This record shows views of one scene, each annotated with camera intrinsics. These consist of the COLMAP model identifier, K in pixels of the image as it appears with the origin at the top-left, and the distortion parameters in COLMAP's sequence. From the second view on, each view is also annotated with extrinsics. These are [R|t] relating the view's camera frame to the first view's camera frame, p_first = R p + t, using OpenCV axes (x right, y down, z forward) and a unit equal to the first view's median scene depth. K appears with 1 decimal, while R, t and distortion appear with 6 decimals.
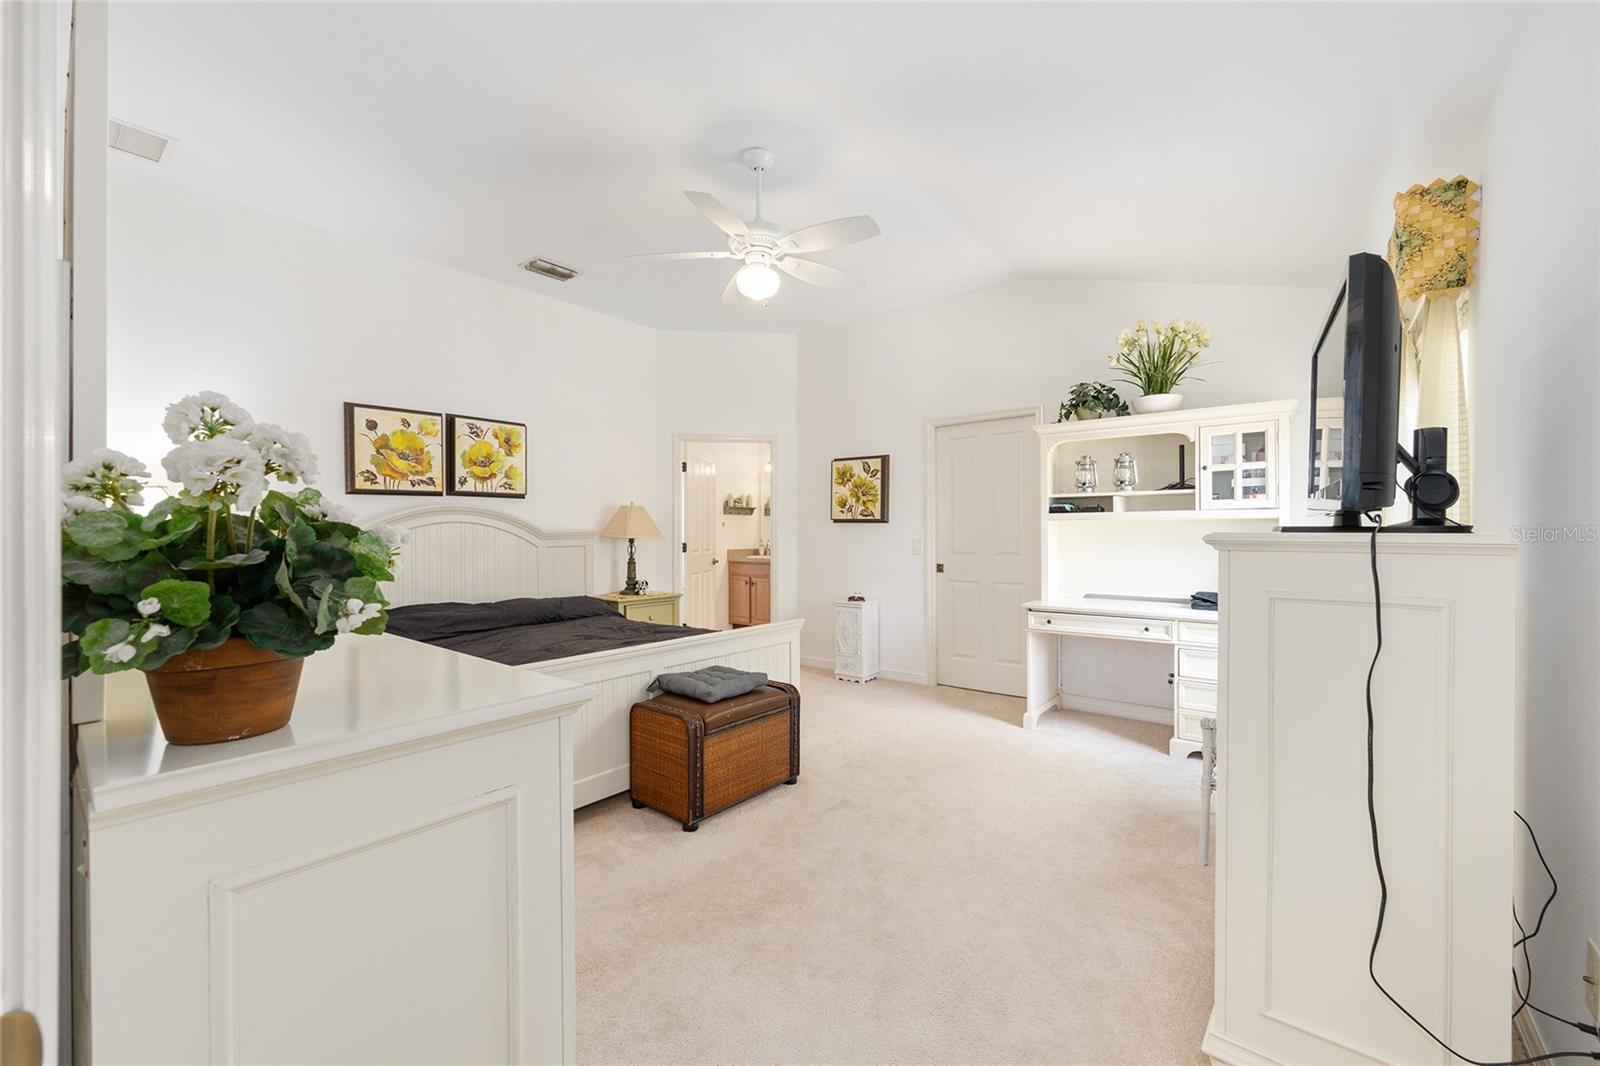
lens RADIAL K [[644.4, 0, 803.1], [0, 644.4, 537.9], [0, 0, 1]] dist [-0.003615, 0.000727]
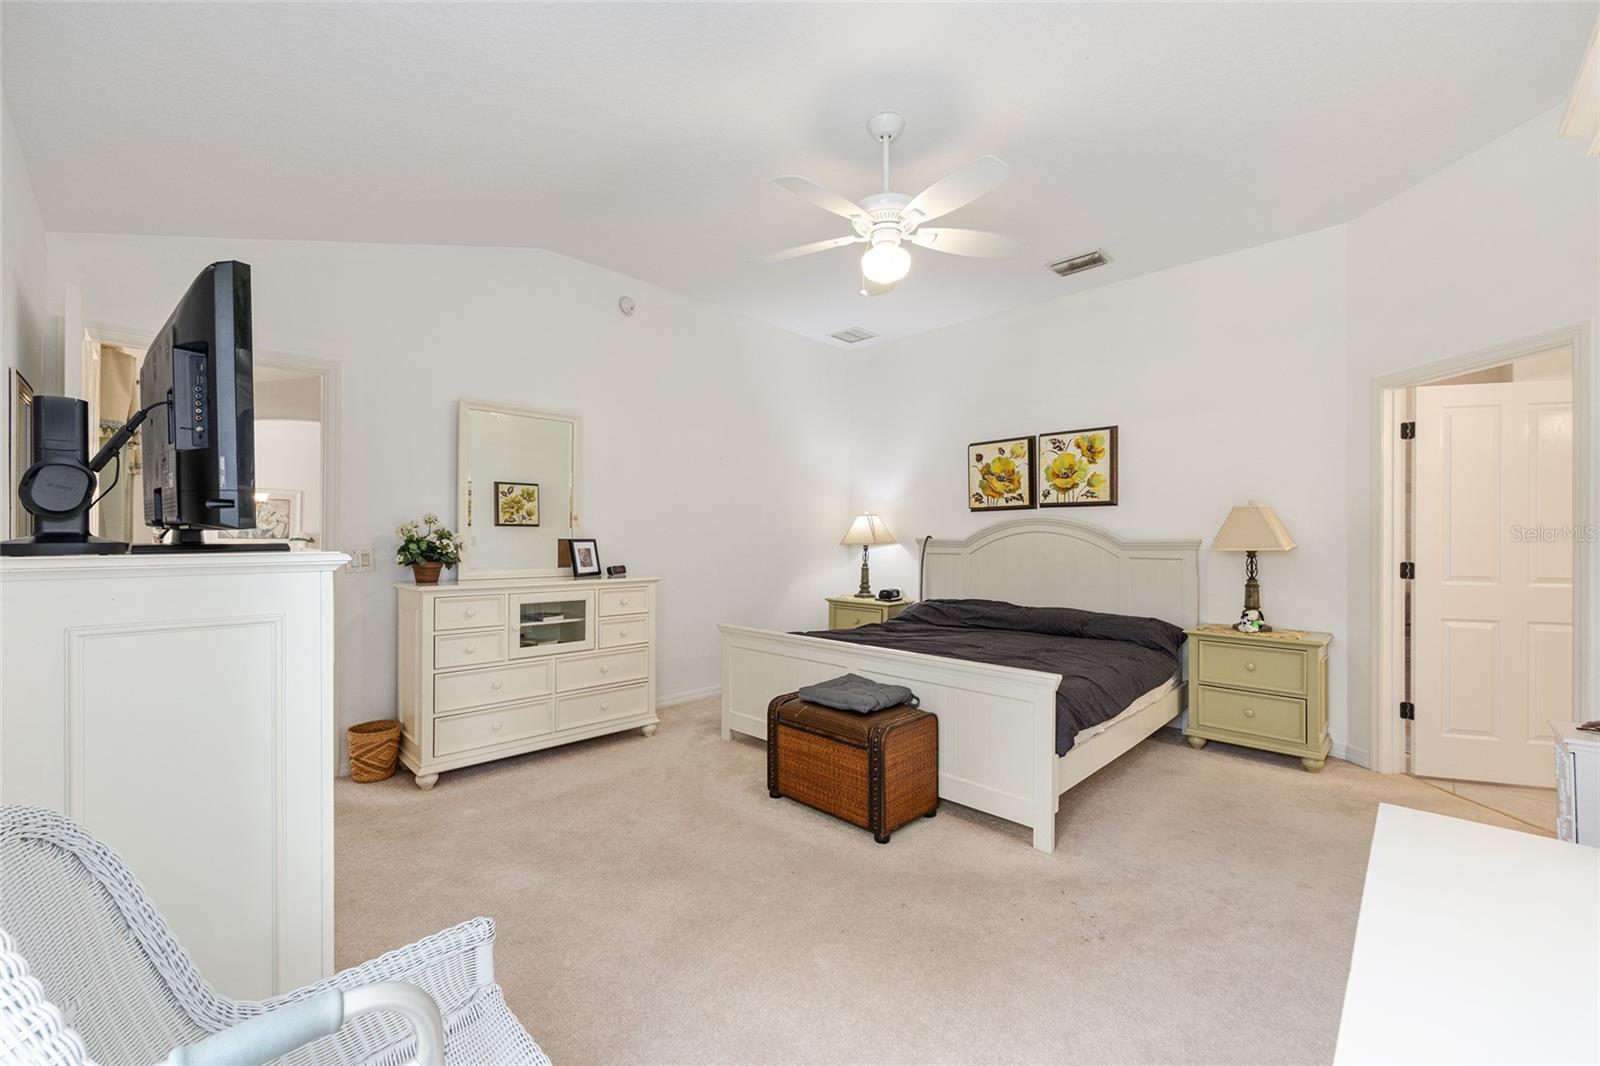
lens RADIAL K [[644.4, 0, 801.1], [0, 644.4, 536.6], [0, 0, 1]] dist [-0.003615, 0.000727]
pose [[-0.093080, -0.002114, -0.995656, 0.623867], [-0.013791, 0.999905, -0.000833, -0.010384], [0.995563, 0.013653, -0.093100, 0.731923]]
